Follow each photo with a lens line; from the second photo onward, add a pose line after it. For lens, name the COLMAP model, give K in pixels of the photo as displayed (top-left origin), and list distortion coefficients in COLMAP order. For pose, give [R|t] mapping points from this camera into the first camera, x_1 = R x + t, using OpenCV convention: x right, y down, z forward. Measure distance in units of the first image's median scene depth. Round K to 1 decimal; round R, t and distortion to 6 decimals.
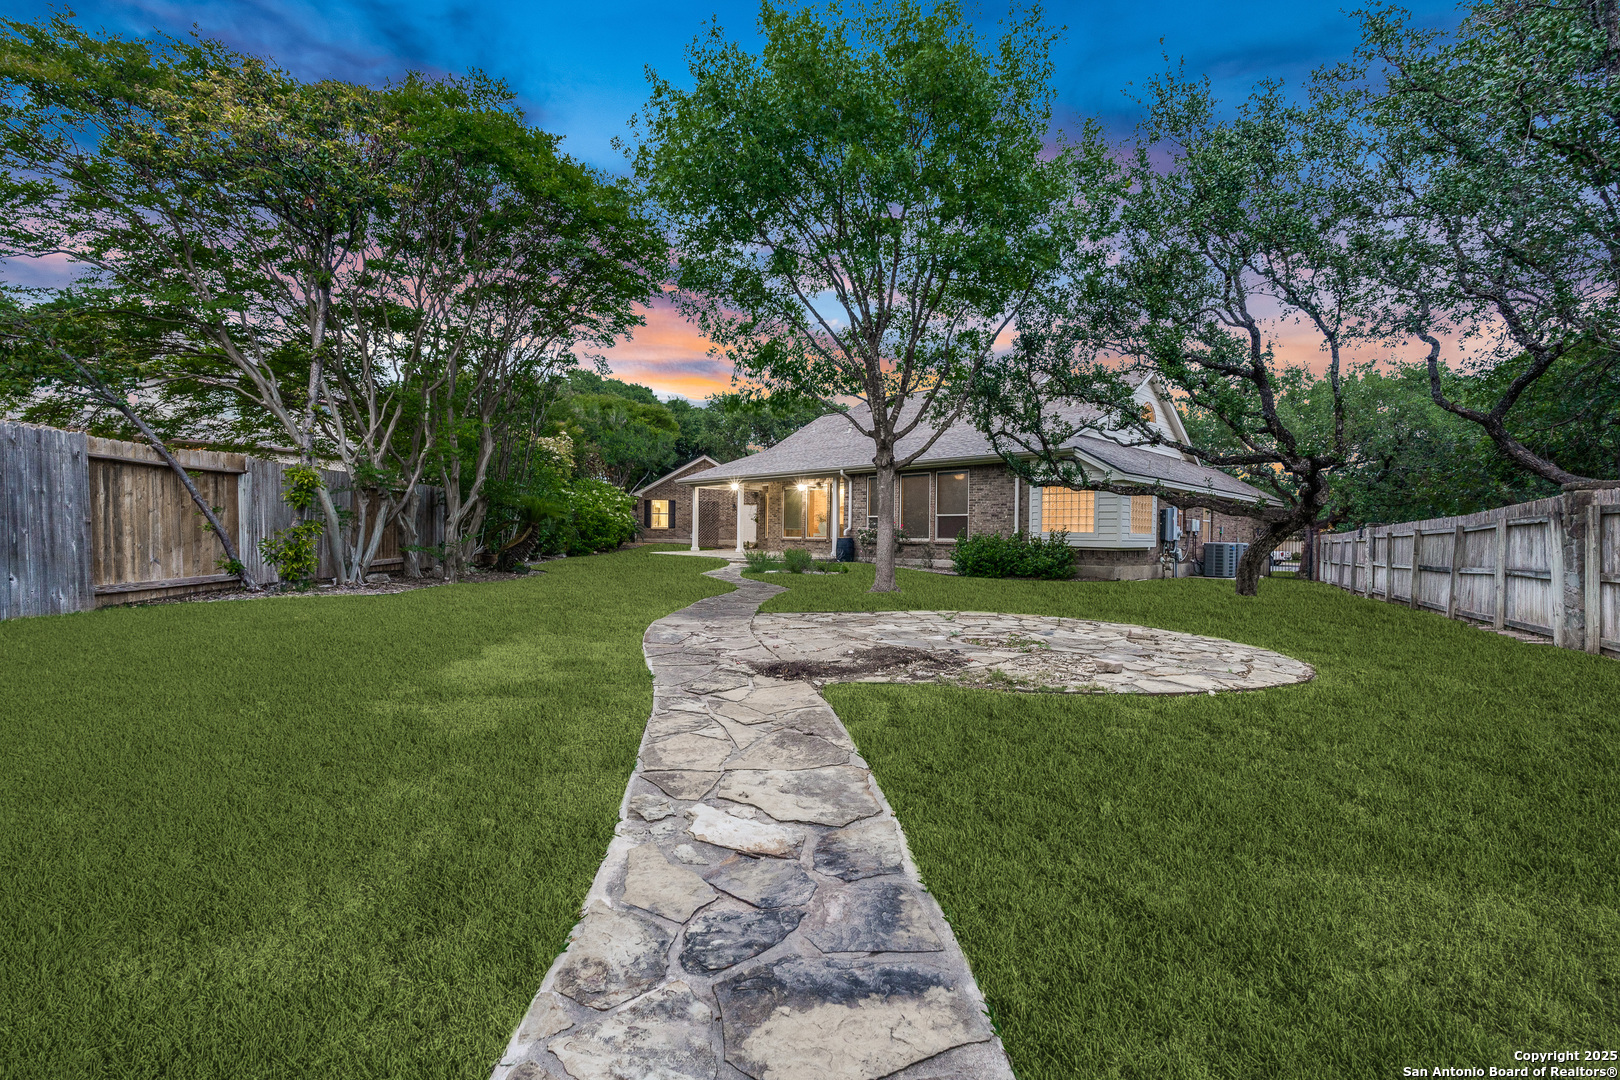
lens RADIAL K [[713.9, 0, 812.5], [0, 713.9, 545.6], [0, 0, 1]] dist [-0.004384, 0.001196]
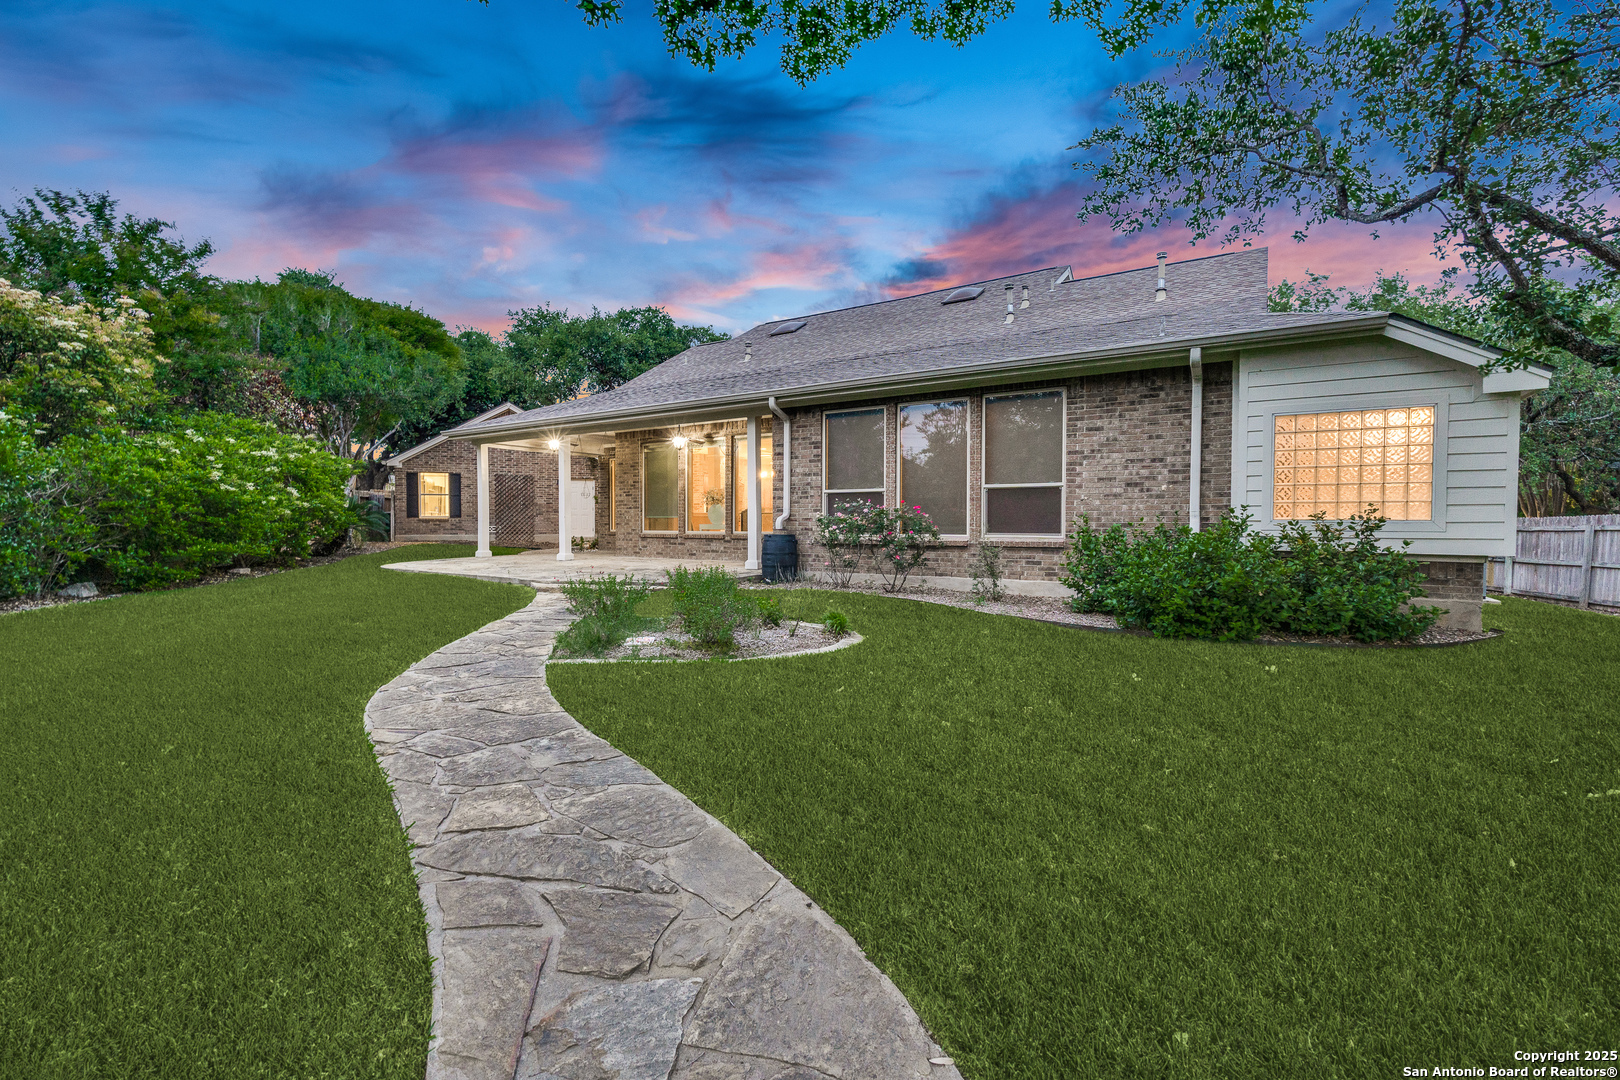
lens RADIAL K [[713.9, 0, 814.9], [0, 713.9, 532.3], [0, 0, 1]] dist [-0.004384, 0.001196]
pose [[0.975313, -0.015743, 0.220265, -0.066589], [0.015418, 0.999876, 0.003192, -0.021307], [-0.220288, 0.000283, 0.975435, 0.817952]]
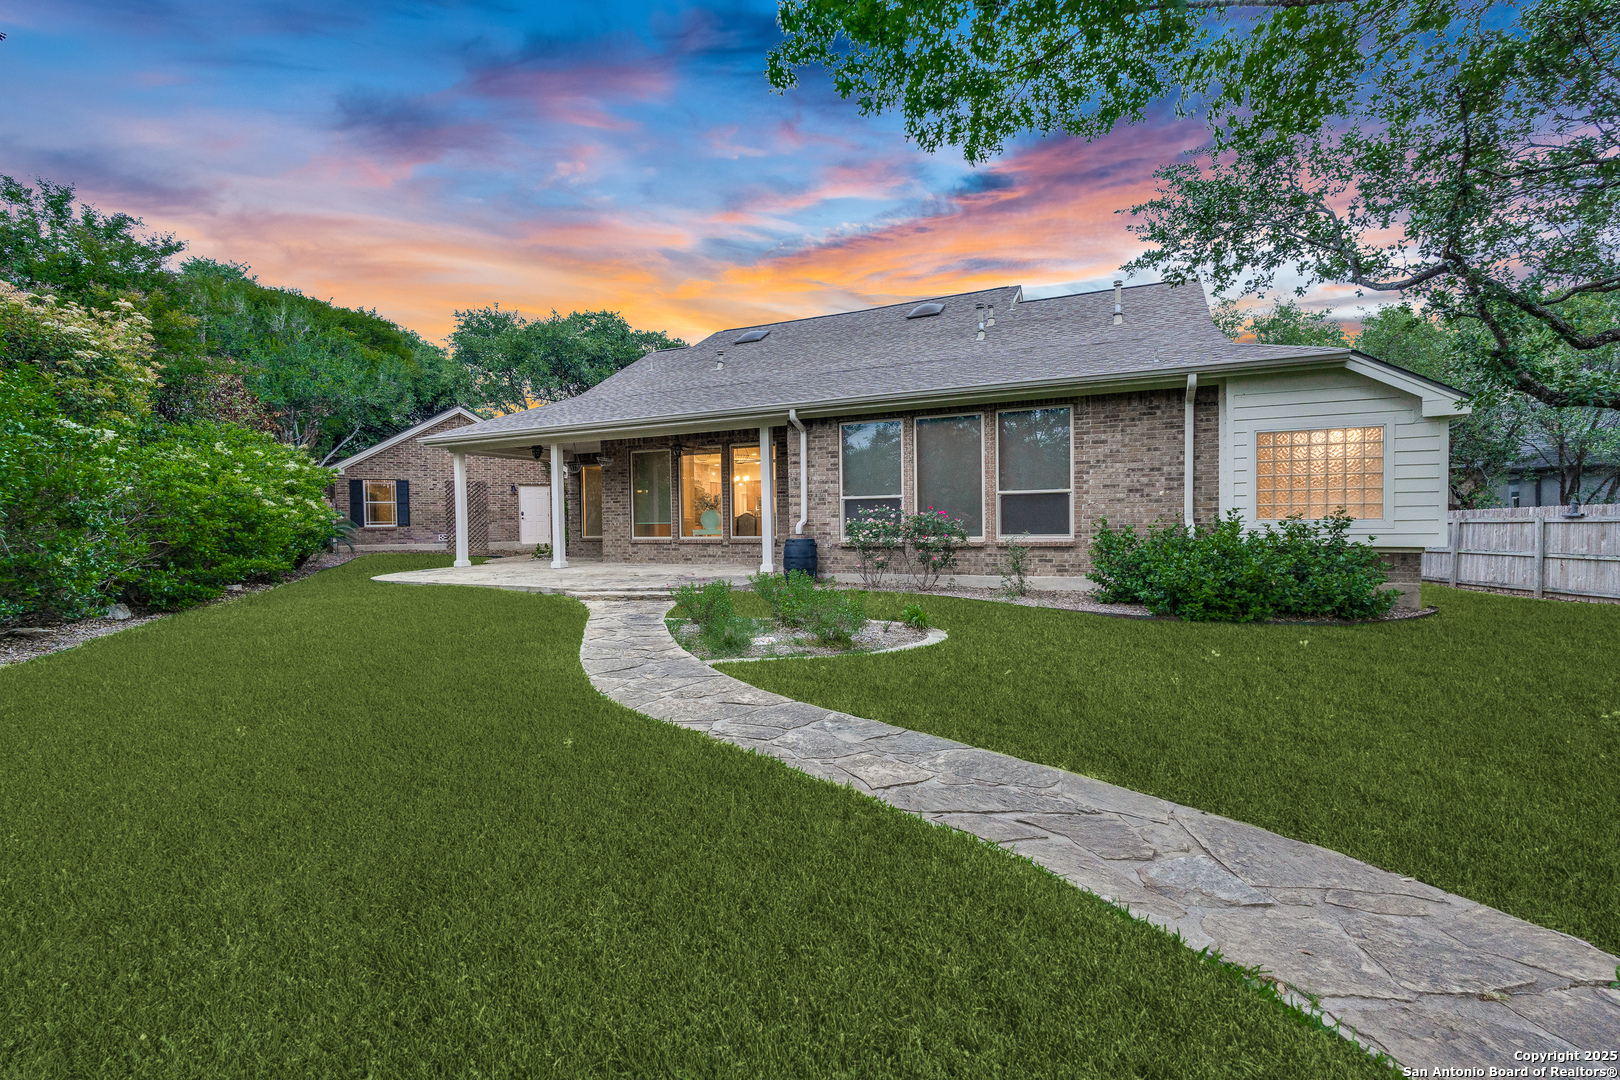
lens RADIAL K [[713.9, 0, 818.0], [0, 713.9, 528.1], [0, 0, 1]] dist [-0.004384, 0.001196]
pose [[0.935682, -0.030154, 0.351554, -0.209910], [0.032047, 0.999486, 0.000436, -0.029698], [-0.351386, 0.010858, 0.936168, 0.806688]]
